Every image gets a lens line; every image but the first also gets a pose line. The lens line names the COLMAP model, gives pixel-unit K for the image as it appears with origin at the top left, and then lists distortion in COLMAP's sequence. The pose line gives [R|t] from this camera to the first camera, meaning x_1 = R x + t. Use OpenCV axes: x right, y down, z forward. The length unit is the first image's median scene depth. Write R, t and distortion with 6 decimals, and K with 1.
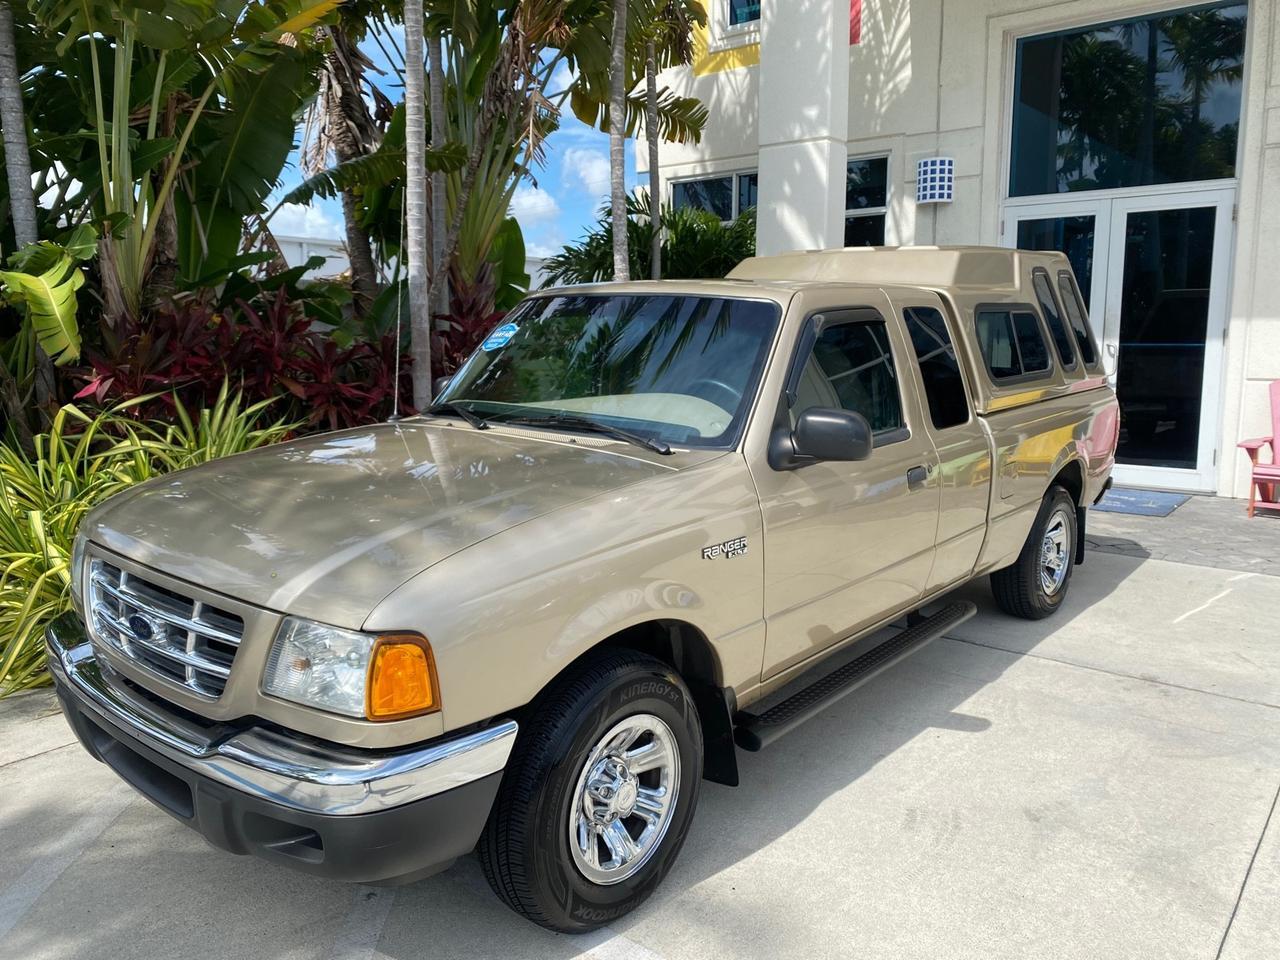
lens RADIAL K [[985.3, 0, 641.8], [0, 985.3, 466.6], [0, 0, 1]] dist [0.017207, -0.018094]
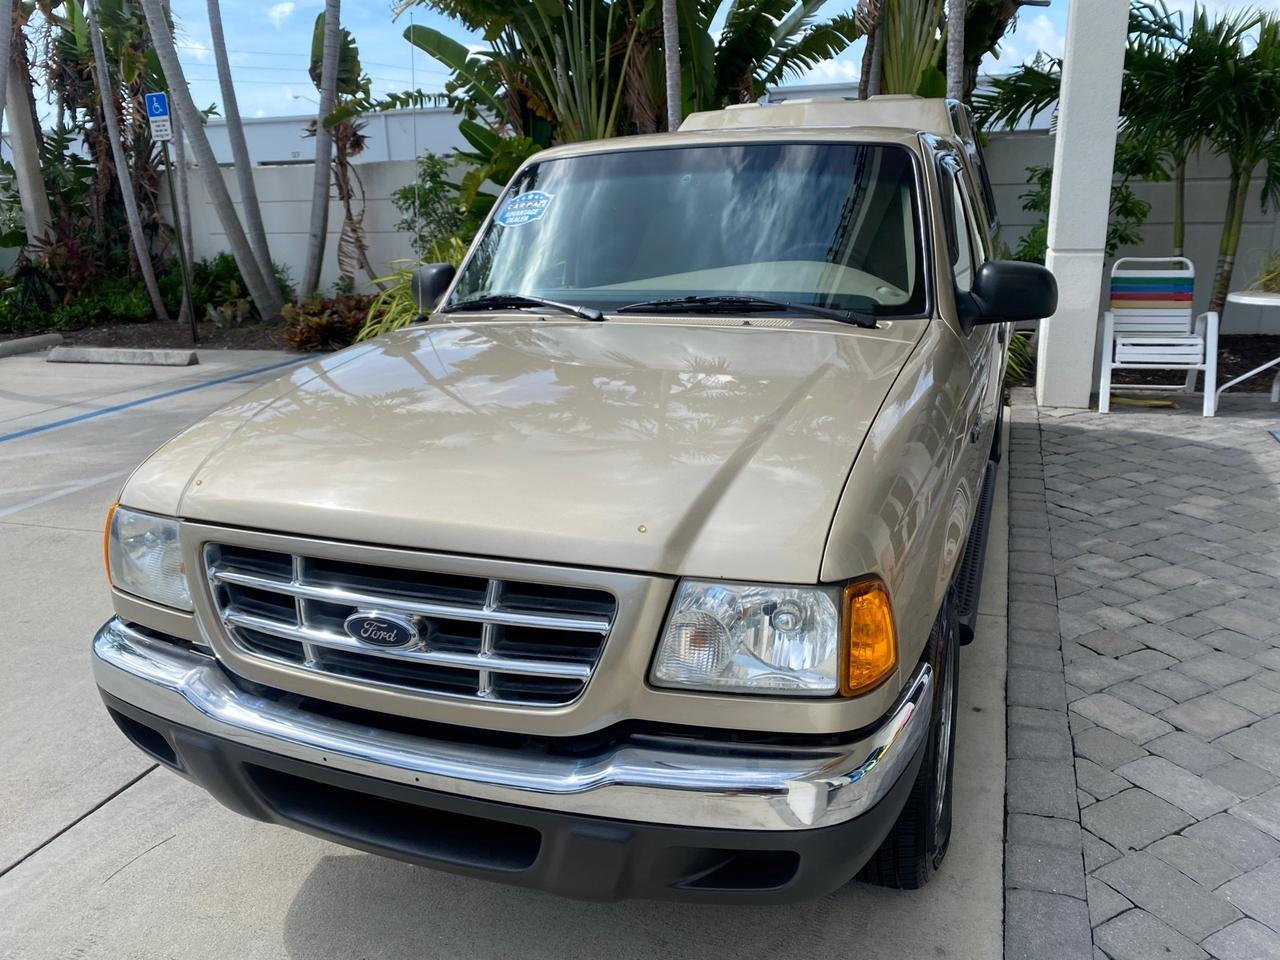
lens RADIAL K [[985.3, 0, 644.4], [0, 985.3, 462.0], [0, 0, 1]] dist [0.017207, -0.018094]
pose [[0.940273, -0.126554, 0.316022, -0.256281], [0.091291, 0.988066, 0.124061, -0.012155], [-0.327951, -0.087801, 0.940606, 0.139789]]
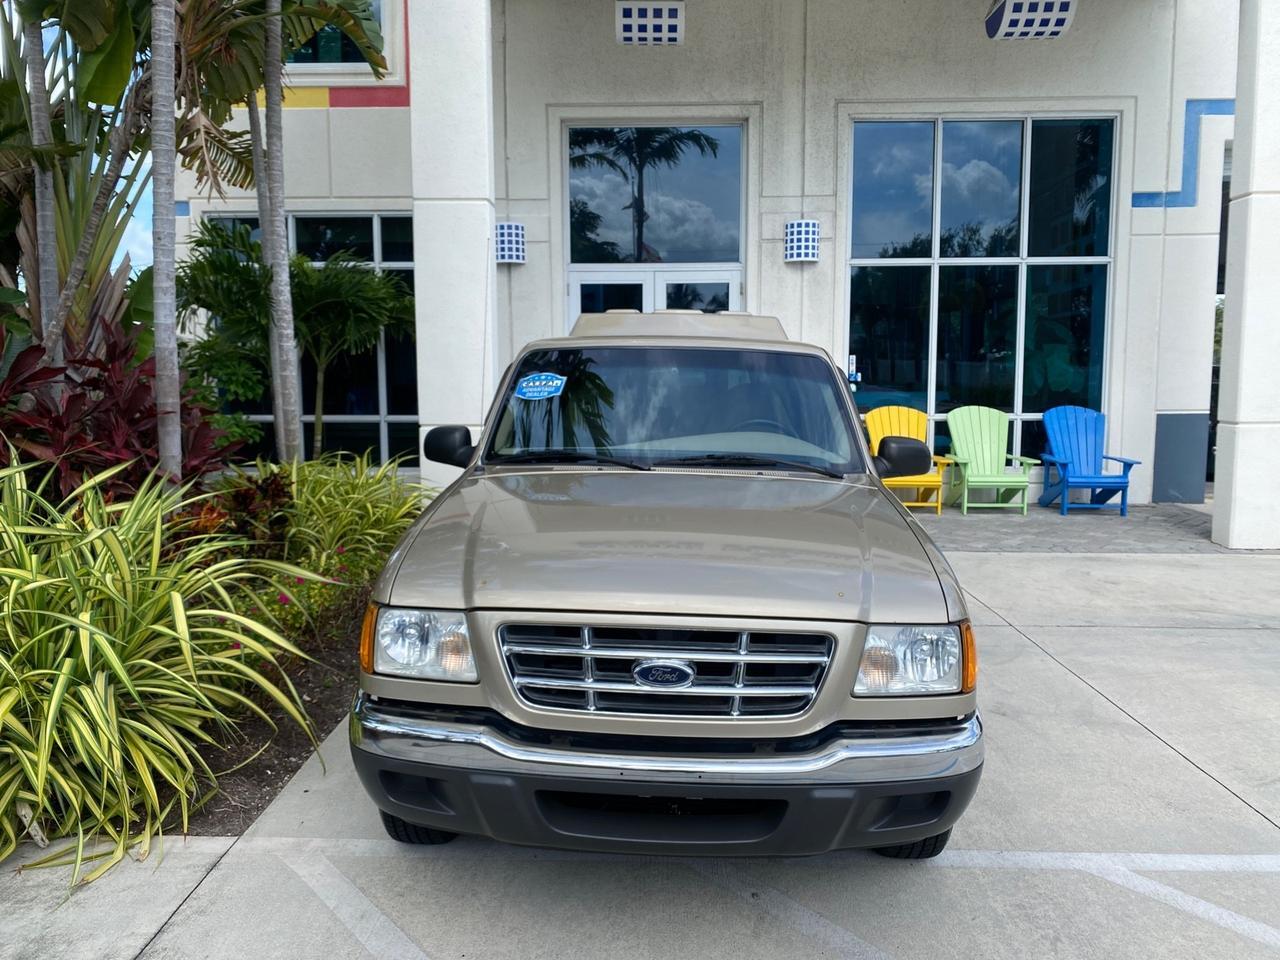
lens RADIAL K [[985.3, 0, 626.5], [0, 985.3, 480.7], [0, 0, 1]] dist [0.017207, -0.018094]
pose [[0.787626, -0.066259, 0.612581, -0.543838], [0.085684, 0.996319, -0.002402, -0.016786], [-0.610167, 0.054380, 0.790404, 0.105869]]
